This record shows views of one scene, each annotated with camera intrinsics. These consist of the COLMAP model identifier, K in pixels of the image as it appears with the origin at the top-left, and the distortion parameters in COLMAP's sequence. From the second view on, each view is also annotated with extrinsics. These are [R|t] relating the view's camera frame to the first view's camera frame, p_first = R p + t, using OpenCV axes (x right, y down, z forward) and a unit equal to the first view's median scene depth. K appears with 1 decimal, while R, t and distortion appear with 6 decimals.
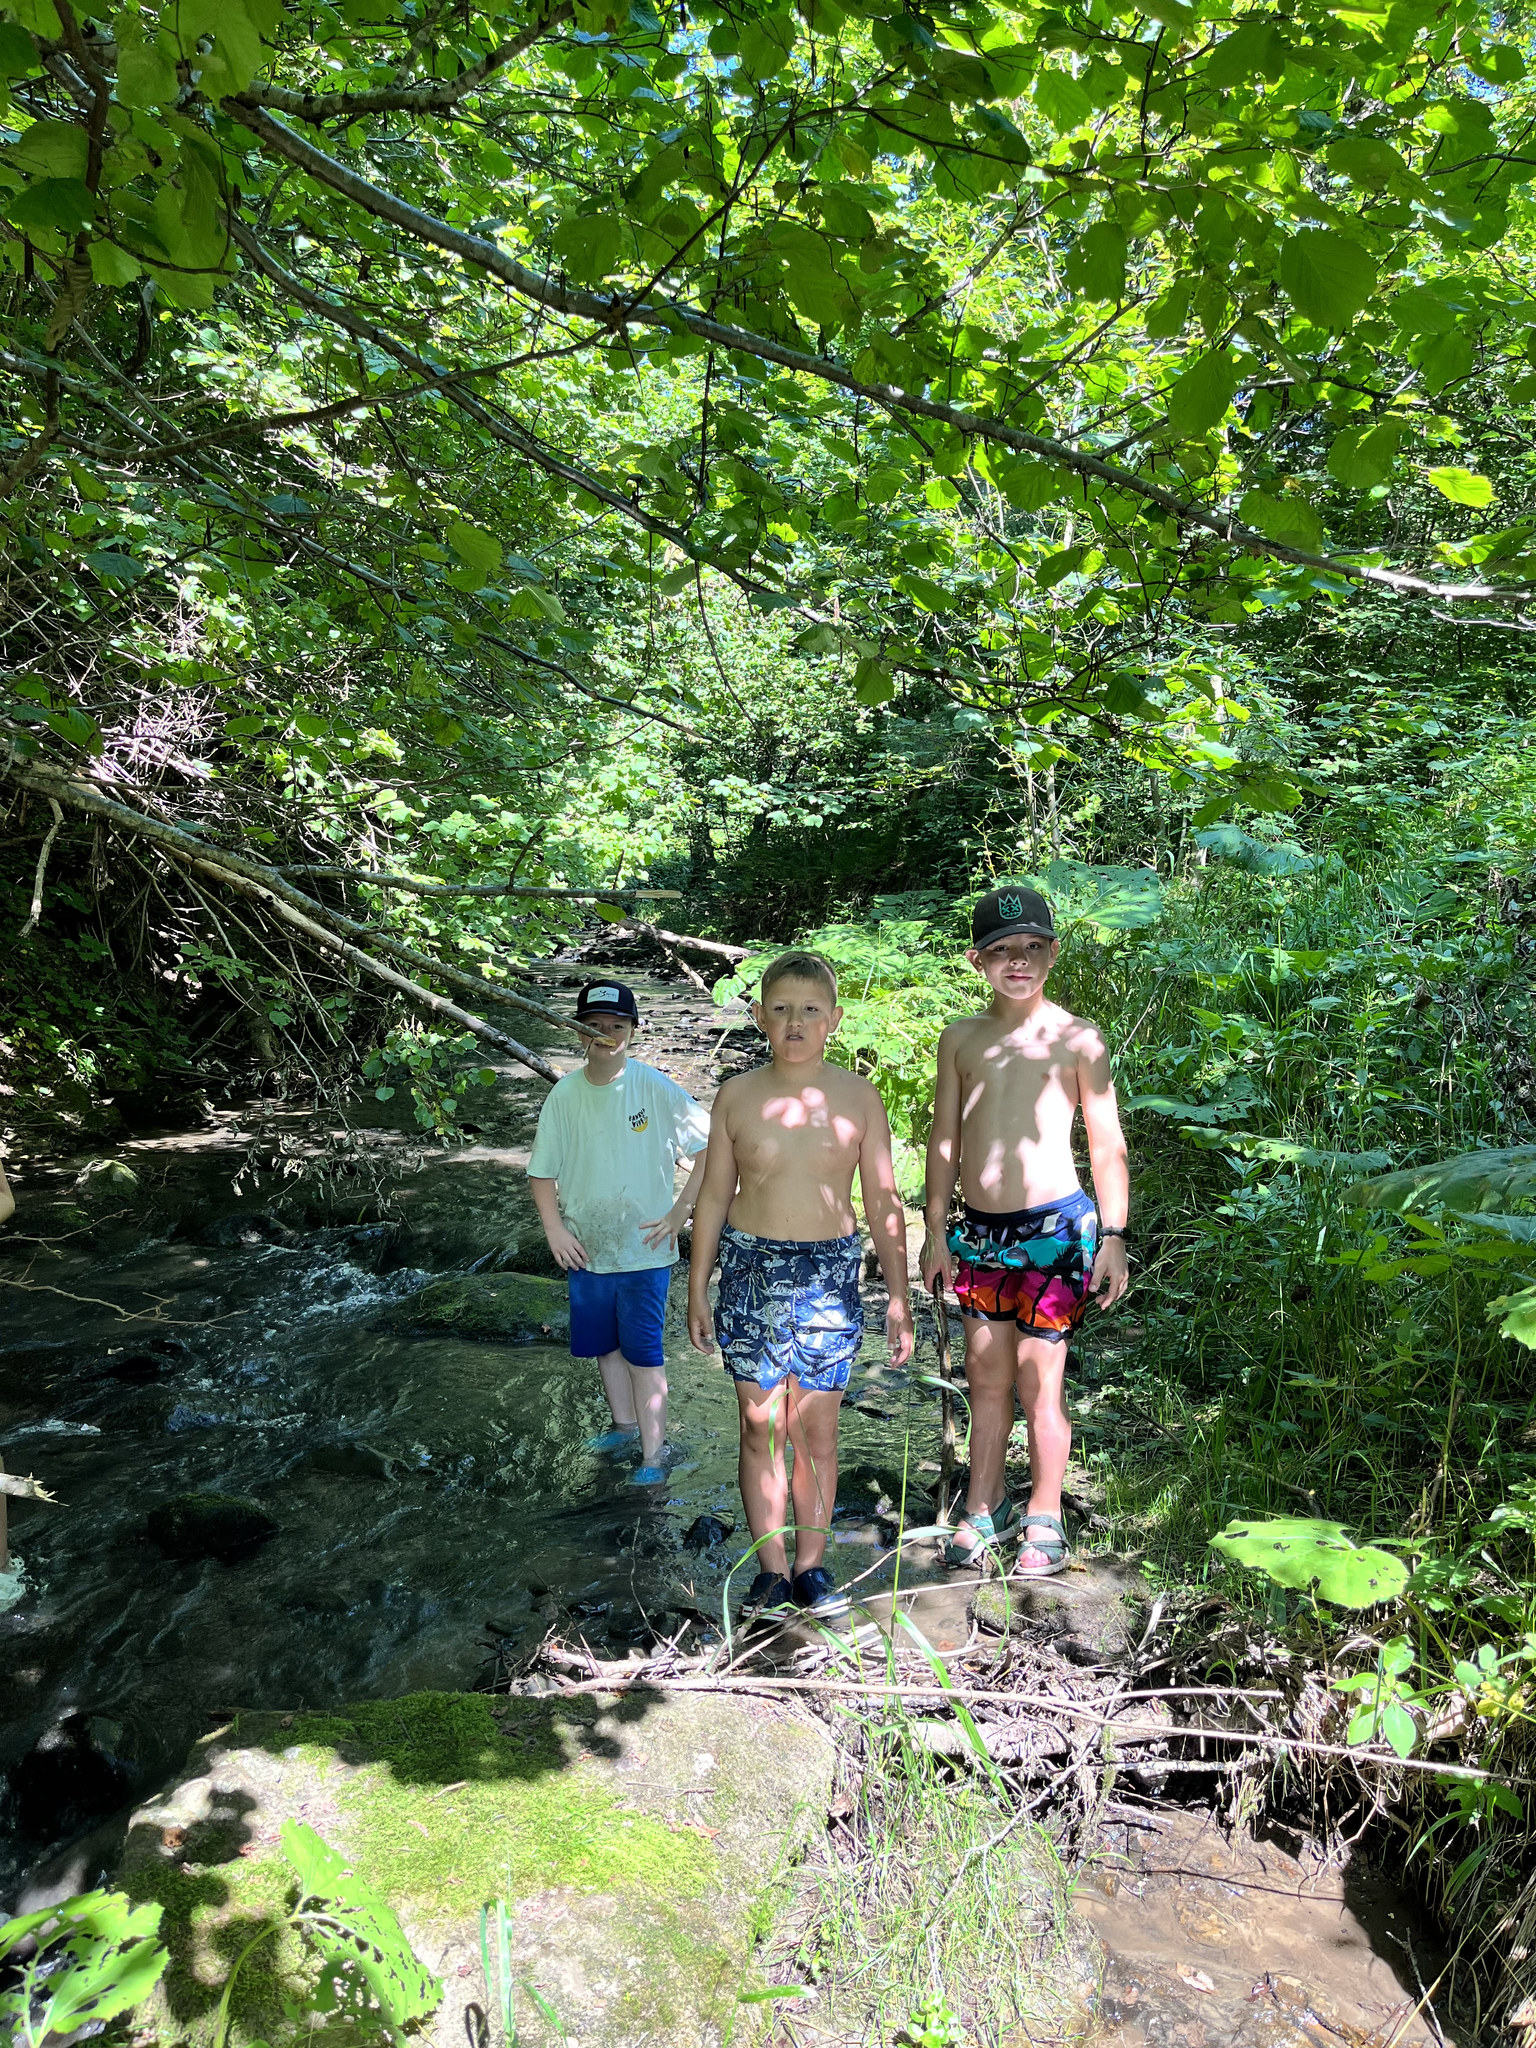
lens RADIAL K [[1535.7, 0, 768.0], [0, 1535.7, 1024.0], [0, 0, 1]] dist [0.039698, -0.072952]
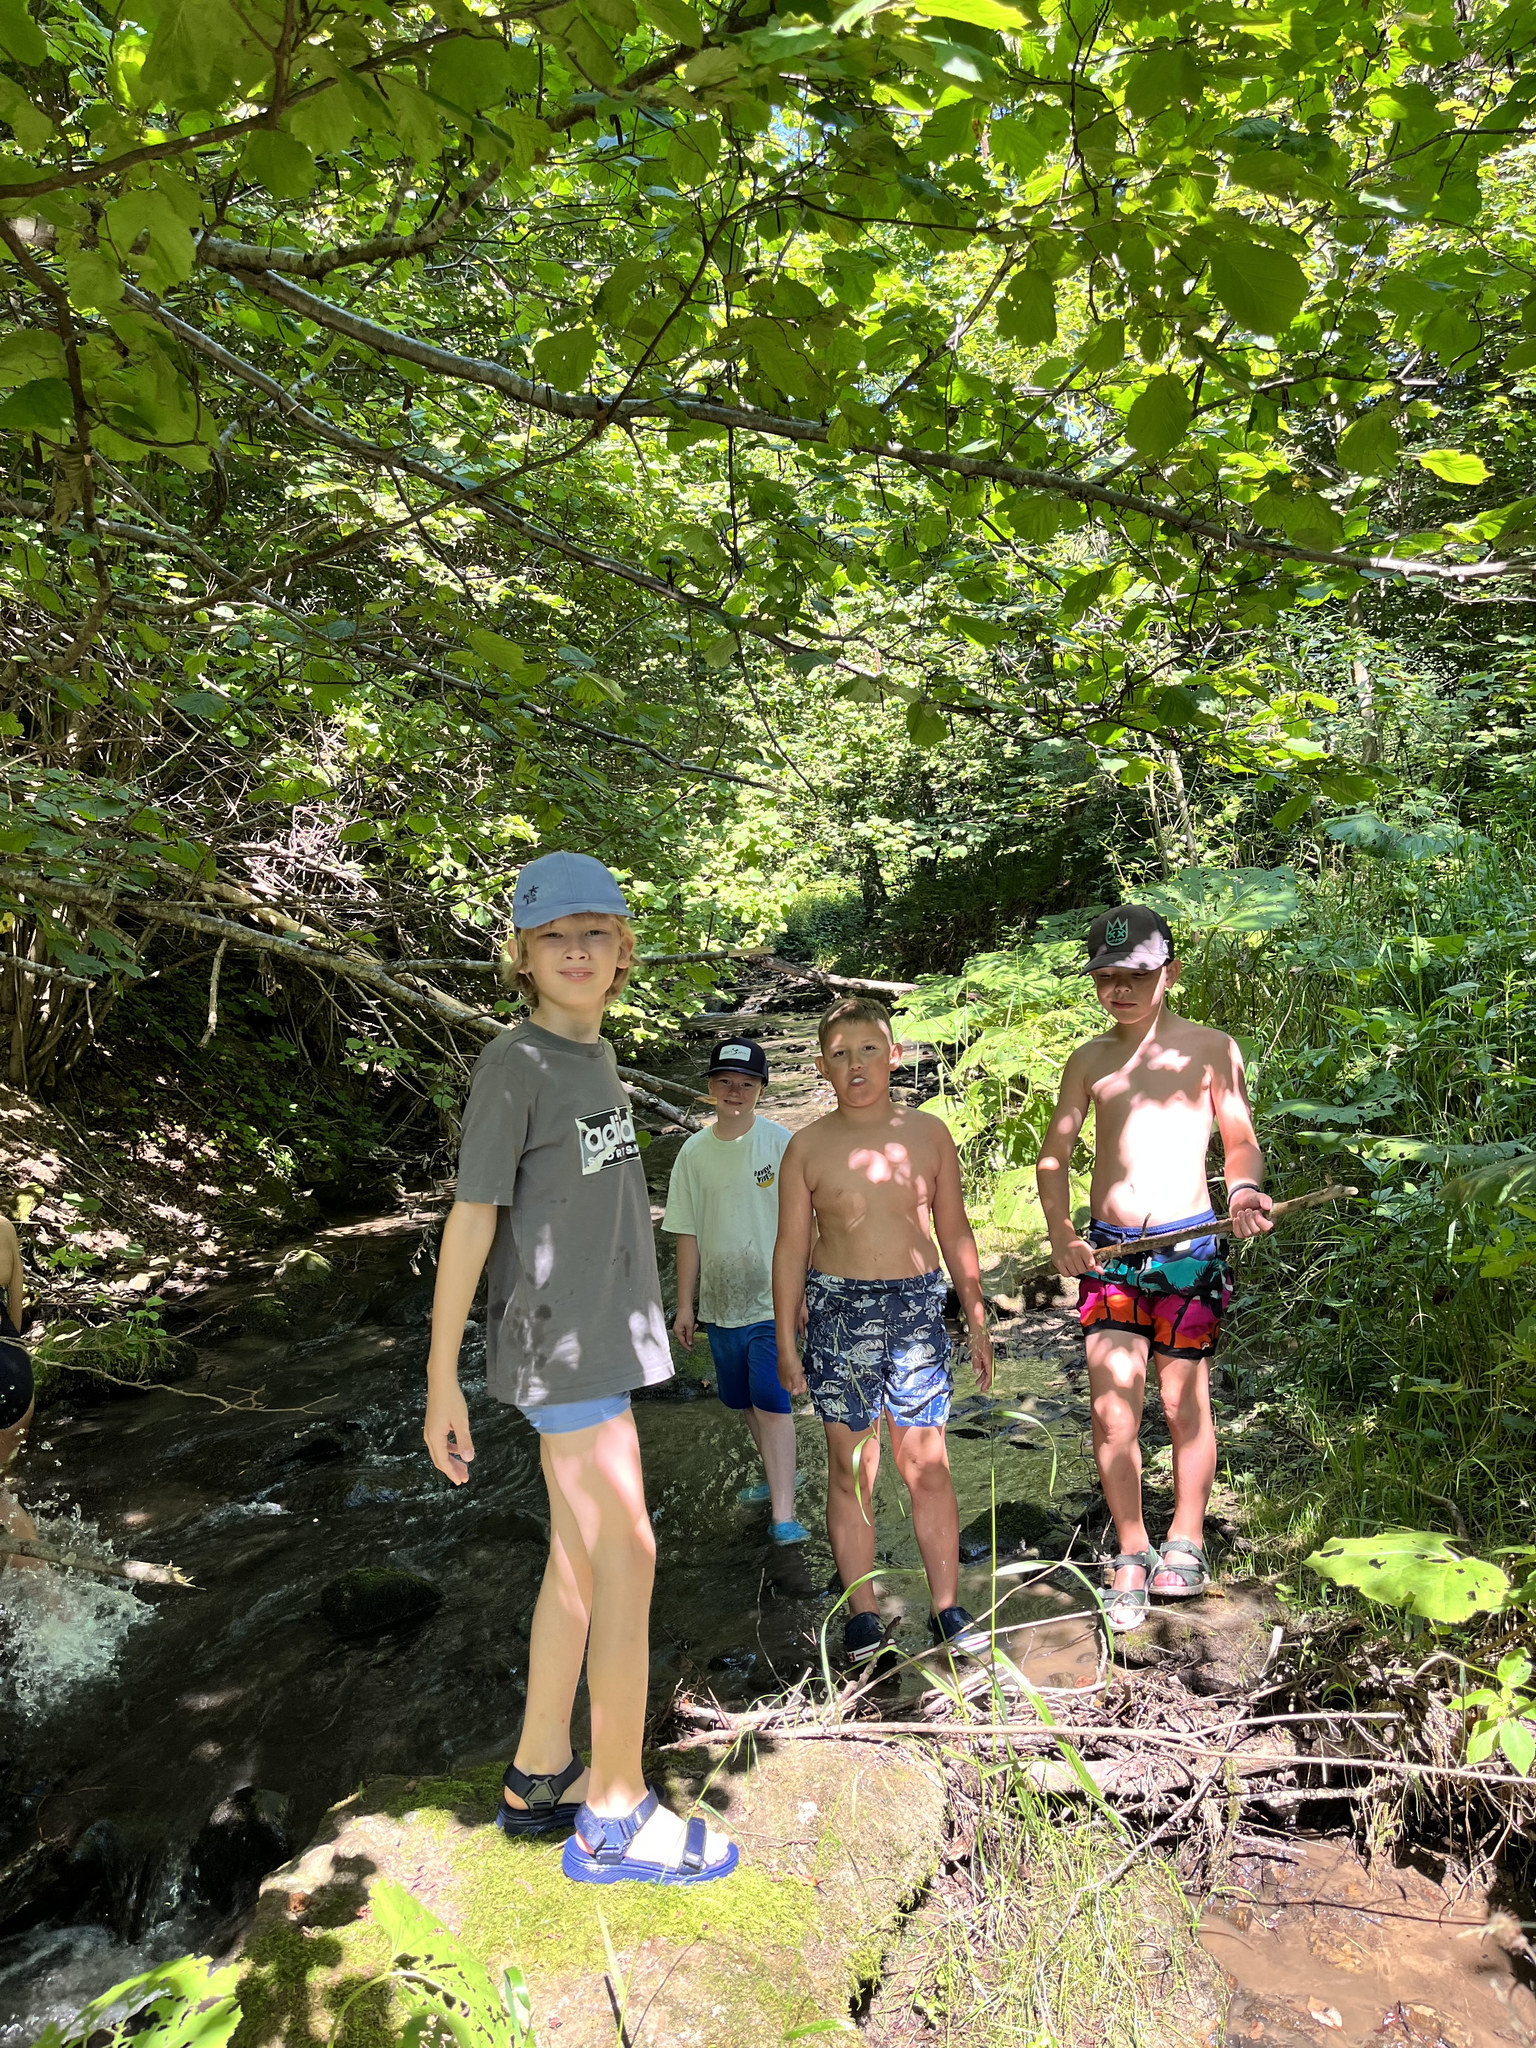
lens RADIAL K [[1525.6, 0, 768.0], [0, 1525.6, 1024.0], [0, 0, 1]] dist [0.064477, -0.109346]
pose [[0.988625, -0.098248, -0.113875, 0.023312], [0.095153, 0.994938, -0.032319, -0.001217], [0.116474, 0.021116, 0.992969, -0.004133]]
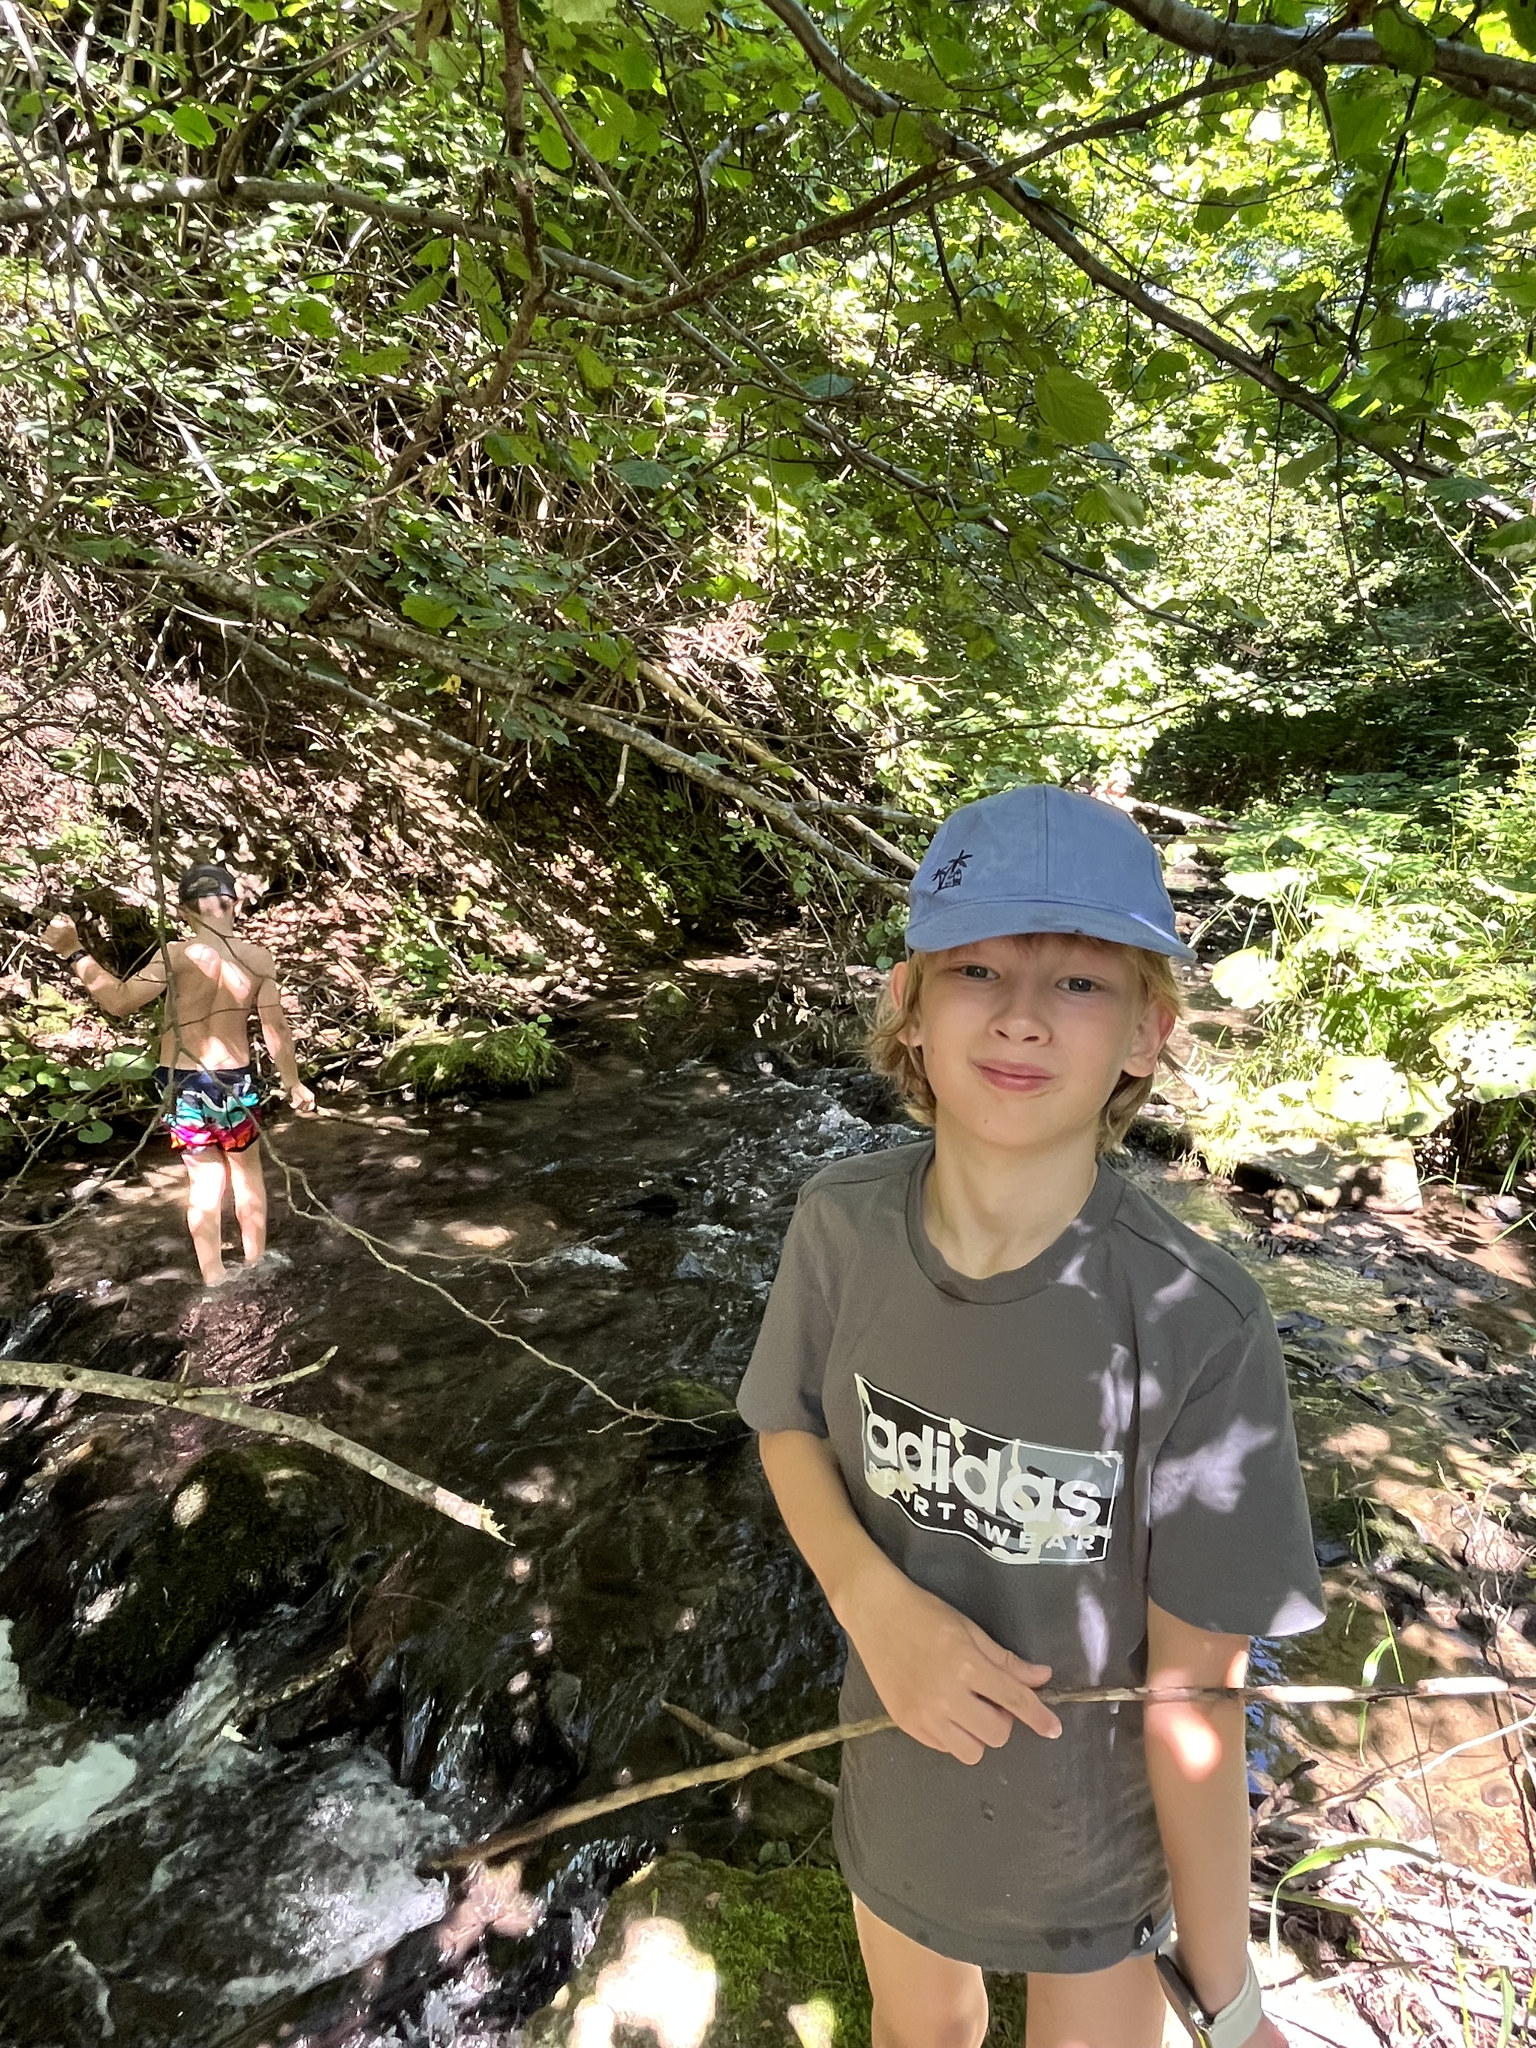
lens RADIAL K [[1233.4, 0, 733.2], [0, 1233.4, 1024.7], [0, 0, 1]] dist [-0.004898, -0.001465]
pose [[0.930698, 0.111617, -0.348343, -0.030056], [-0.065856, 0.987876, 0.140583, -0.028614], [0.359811, -0.107900, 0.926765, 0.108996]]
